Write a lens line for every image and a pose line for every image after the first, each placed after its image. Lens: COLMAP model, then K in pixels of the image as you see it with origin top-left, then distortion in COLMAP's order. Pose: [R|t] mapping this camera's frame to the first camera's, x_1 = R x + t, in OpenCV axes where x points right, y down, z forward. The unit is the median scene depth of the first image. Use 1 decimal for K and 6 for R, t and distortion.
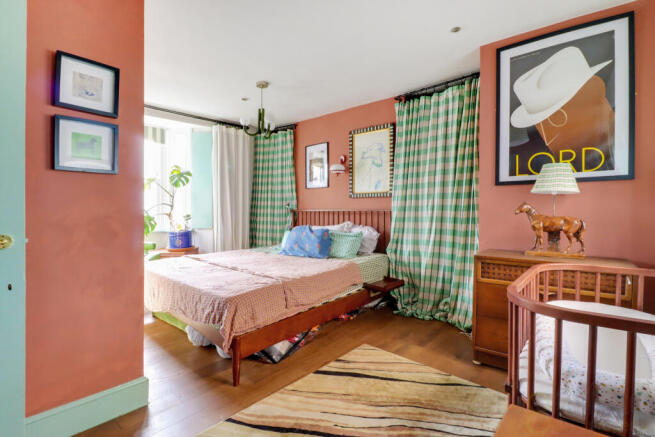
lens RADIAL K [[299.5, 0, 328.3], [0, 299.5, 212.8], [0, 0, 1]] dist [-0.000263, -0.000144]
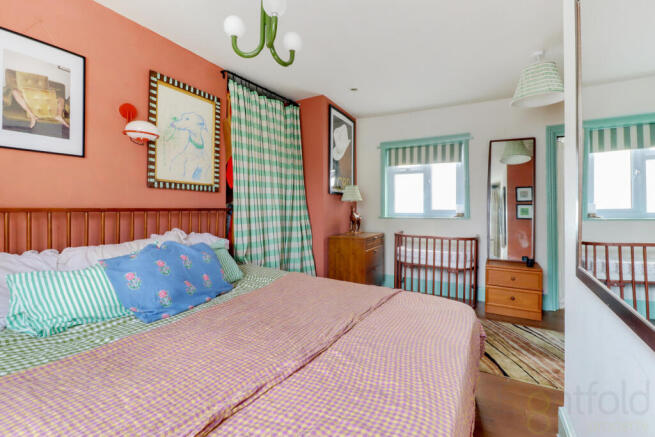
lens RADIAL K [[313.3, 0, 327.6], [0, 313.3, 206.9], [0, 0, 1]] dist [0.000145, 0.000004]
pose [[-0.219654, 0.004570, 0.975567, -0.579489], [-0.001671, 0.999986, -0.005061, -0.010149], [-0.975576, -0.002742, -0.219644, 0.799763]]
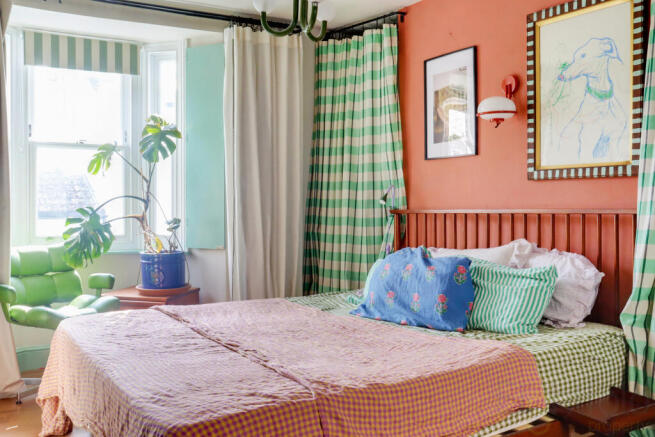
lens RADIAL K [[633.4, 0, 327.5], [0, 633.4, 218.5], [0, 0, 1]] dist [-0.124522, 0.161197]
pose [[0.961111, 0.007296, -0.276064, 0.045225], [-0.006353, 0.999971, 0.004310, -0.000984], [0.276088, -0.002389, 0.961129, 0.124124]]
